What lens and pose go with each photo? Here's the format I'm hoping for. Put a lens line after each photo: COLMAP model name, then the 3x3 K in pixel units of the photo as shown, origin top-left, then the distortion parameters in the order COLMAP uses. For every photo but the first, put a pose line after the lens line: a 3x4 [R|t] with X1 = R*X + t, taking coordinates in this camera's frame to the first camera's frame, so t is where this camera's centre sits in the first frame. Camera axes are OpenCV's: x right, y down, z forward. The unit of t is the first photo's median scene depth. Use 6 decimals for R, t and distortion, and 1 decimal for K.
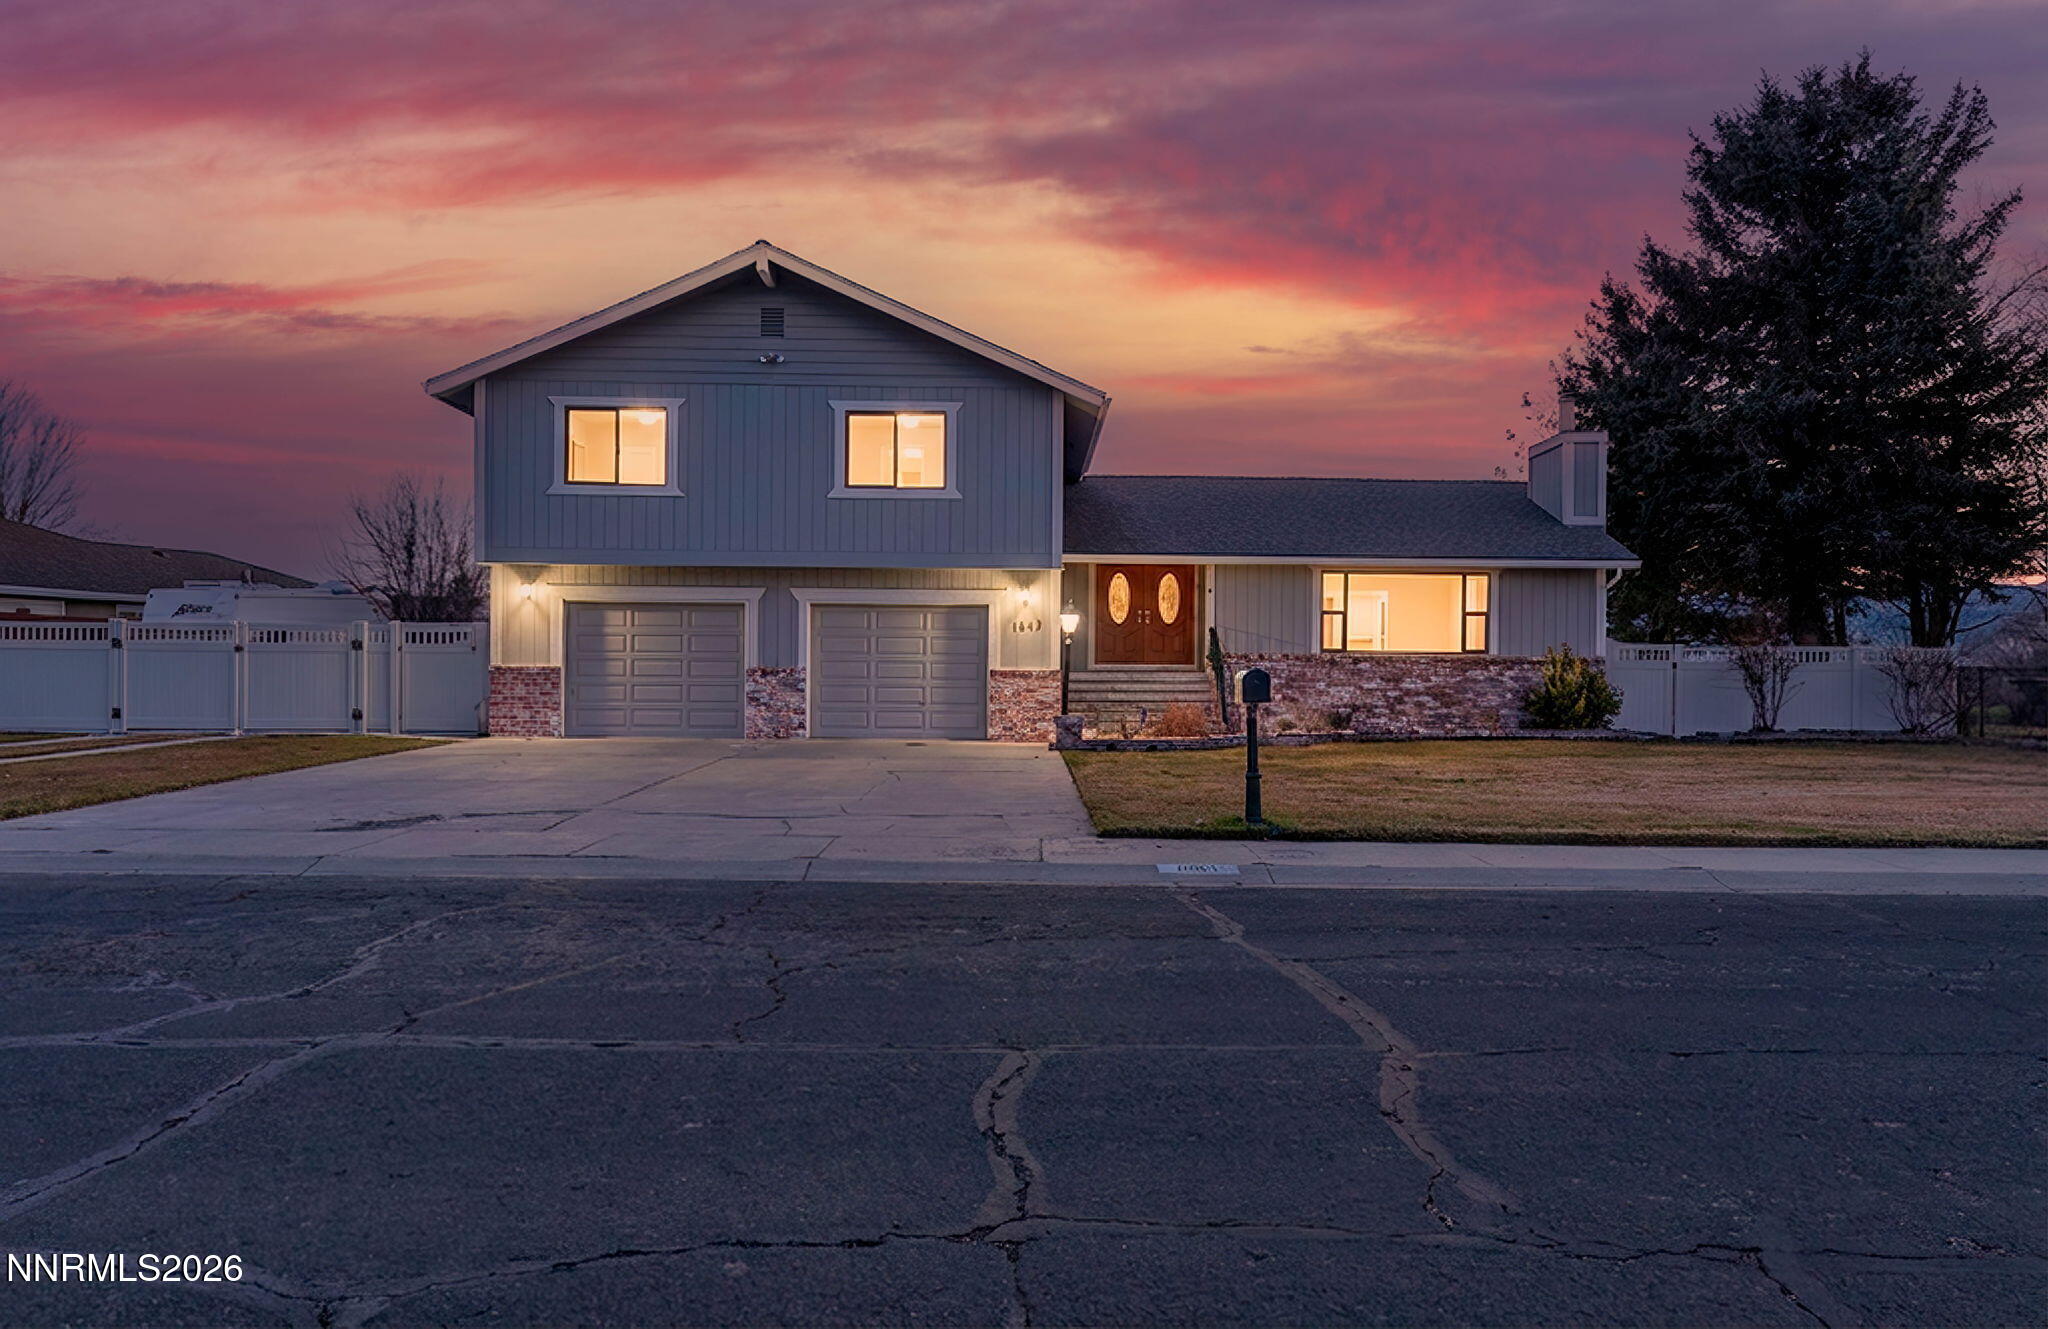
lens RADIAL K [[1384.6, 0, 1029.2], [0, 1384.6, 669.0], [0, 0, 1]] dist [0.023733, 0.005607]
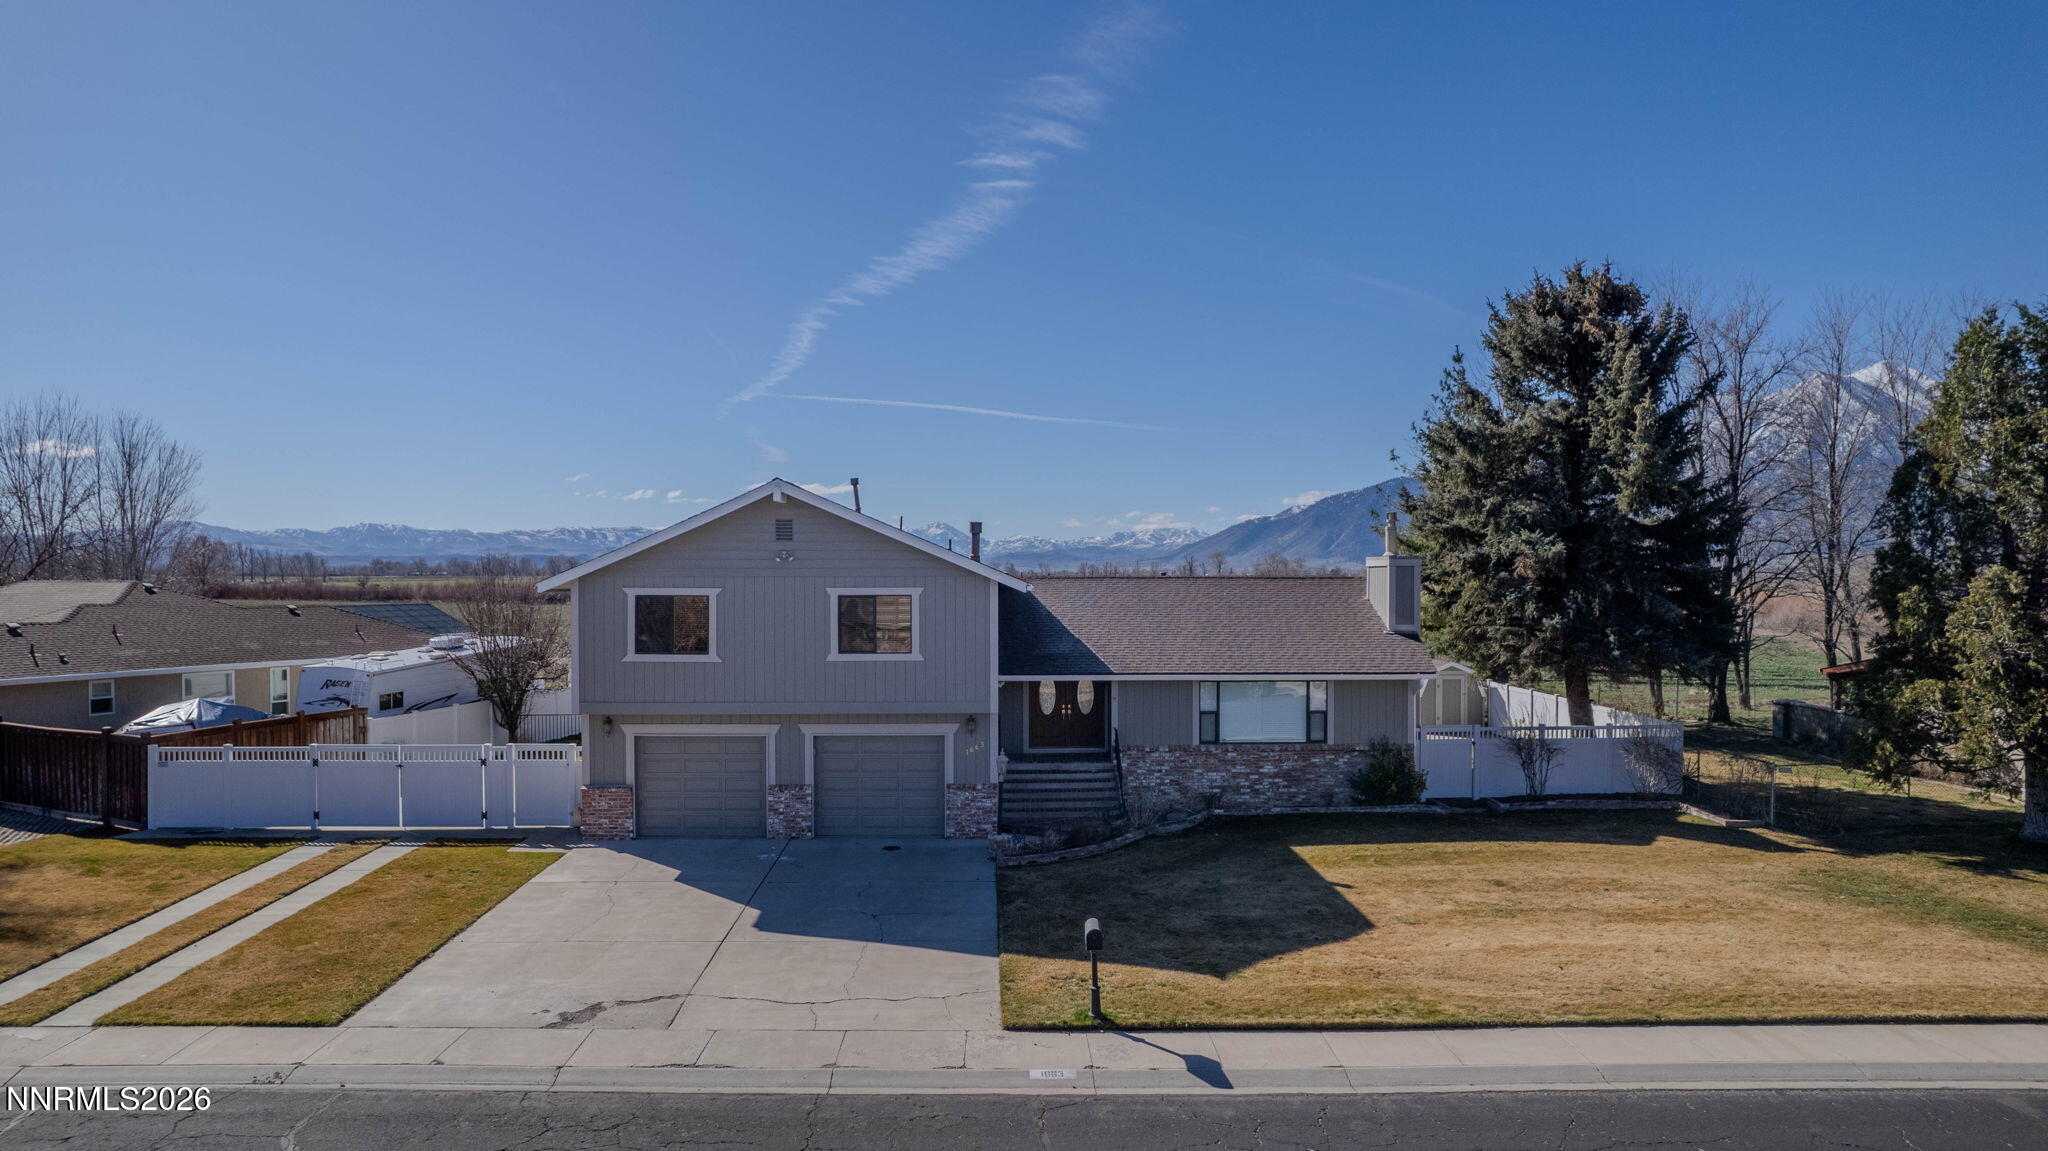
lens RADIAL K [[1270.6, 0, 972.5], [0, 1270.6, 558.5], [0, 0, 1]] dist [-0.022004, 0.000010]
pose [[0.999719, -0.015298, -0.018095, 0.019660], [0.014911, 0.999661, -0.021351, -0.165963], [0.018415, 0.021075, 0.999608, -0.213458]]
